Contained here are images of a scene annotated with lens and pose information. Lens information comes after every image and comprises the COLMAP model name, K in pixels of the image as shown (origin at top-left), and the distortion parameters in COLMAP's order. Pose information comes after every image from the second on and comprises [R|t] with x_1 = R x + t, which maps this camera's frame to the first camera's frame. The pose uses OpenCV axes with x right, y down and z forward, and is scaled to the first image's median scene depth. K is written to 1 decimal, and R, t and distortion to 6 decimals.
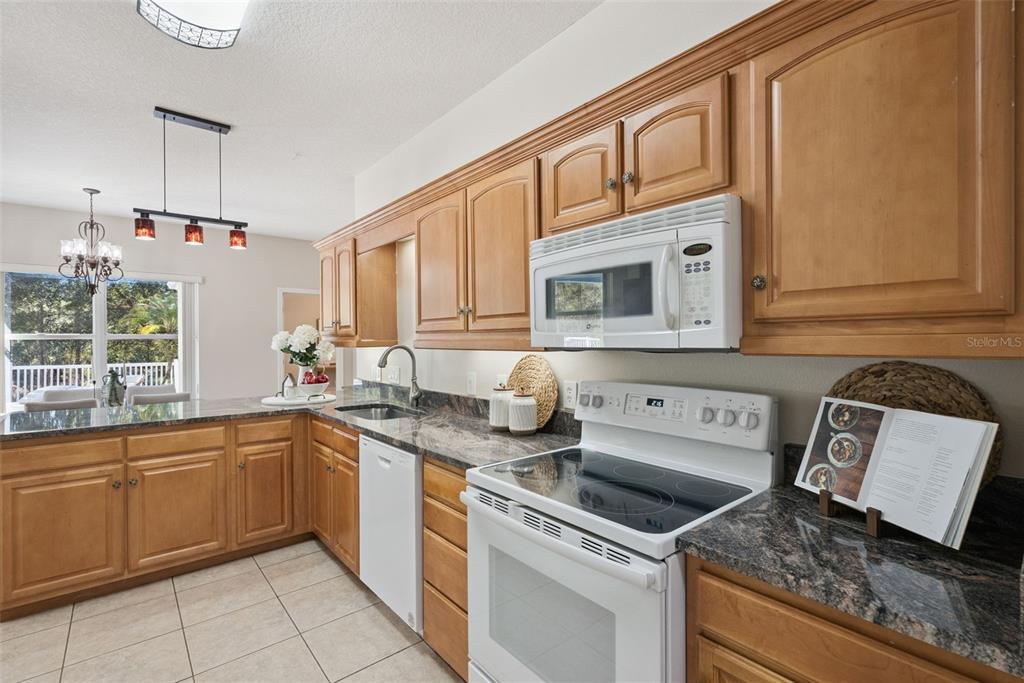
lens RADIAL K [[461.8, 0, 504.4], [0, 461.8, 345.3], [0, 0, 1]] dist [-0.007606, 0.002116]
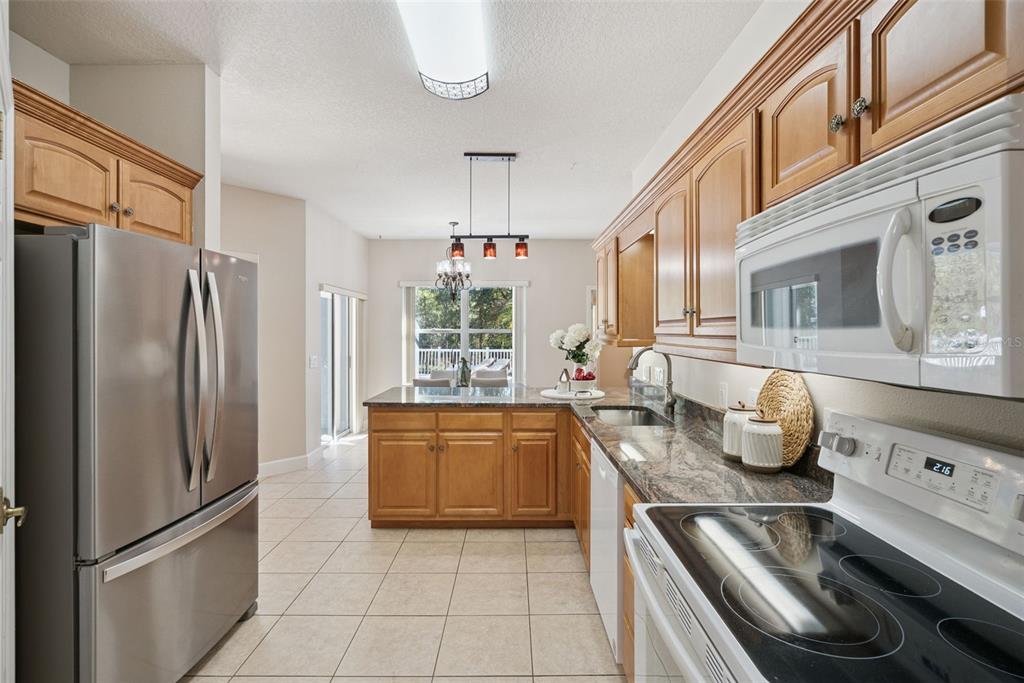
lens RADIAL K [[461.8, 0, 508.3], [0, 461.8, 337.3], [0, 0, 1]] dist [-0.007606, 0.002116]
pose [[0.772385, 0.012088, -0.635039, 0.166064], [-0.010614, 0.999925, 0.006124, -0.025487], [0.635065, 0.002010, 0.772456, 0.113219]]
